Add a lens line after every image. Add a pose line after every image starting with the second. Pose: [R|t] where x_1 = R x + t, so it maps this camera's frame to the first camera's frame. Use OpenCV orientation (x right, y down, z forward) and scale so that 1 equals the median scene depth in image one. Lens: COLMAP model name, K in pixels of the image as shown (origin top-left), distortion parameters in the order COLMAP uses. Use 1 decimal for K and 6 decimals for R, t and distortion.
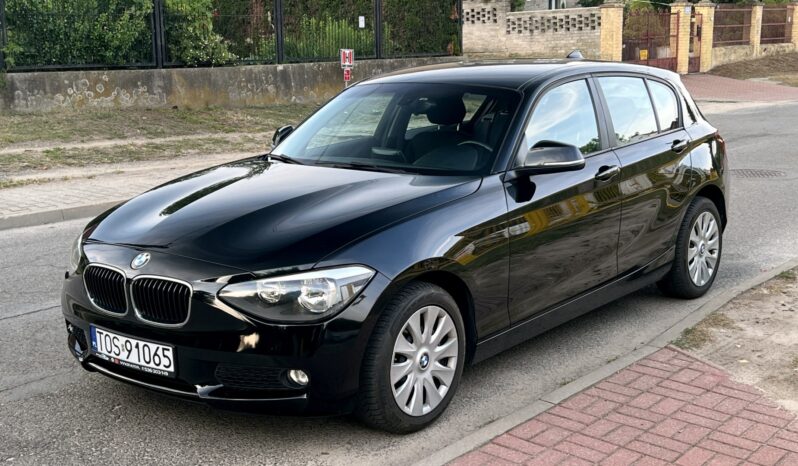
lens RADIAL K [[1024.4, 0, 393.7], [0, 1024.4, 237.4], [0, 0, 1]] dist [0.193539, -0.579093]
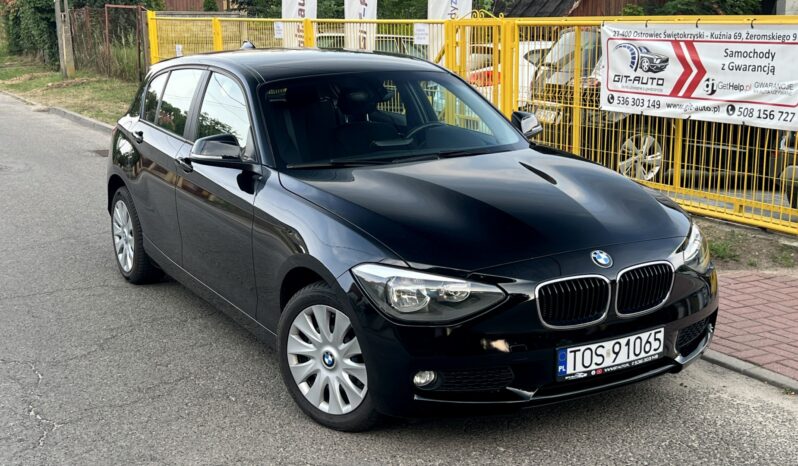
lens RADIAL K [[1024.3, 0, 399.0], [0, 1024.3, 233.0], [0, 0, 1]] dist [0.183675, -0.530290]
pose [[0.365404, -0.188715, 0.911519, -1.010868], [0.187509, 0.974083, 0.126501, -0.134390], [-0.911768, 0.124694, 0.391319, 0.683755]]
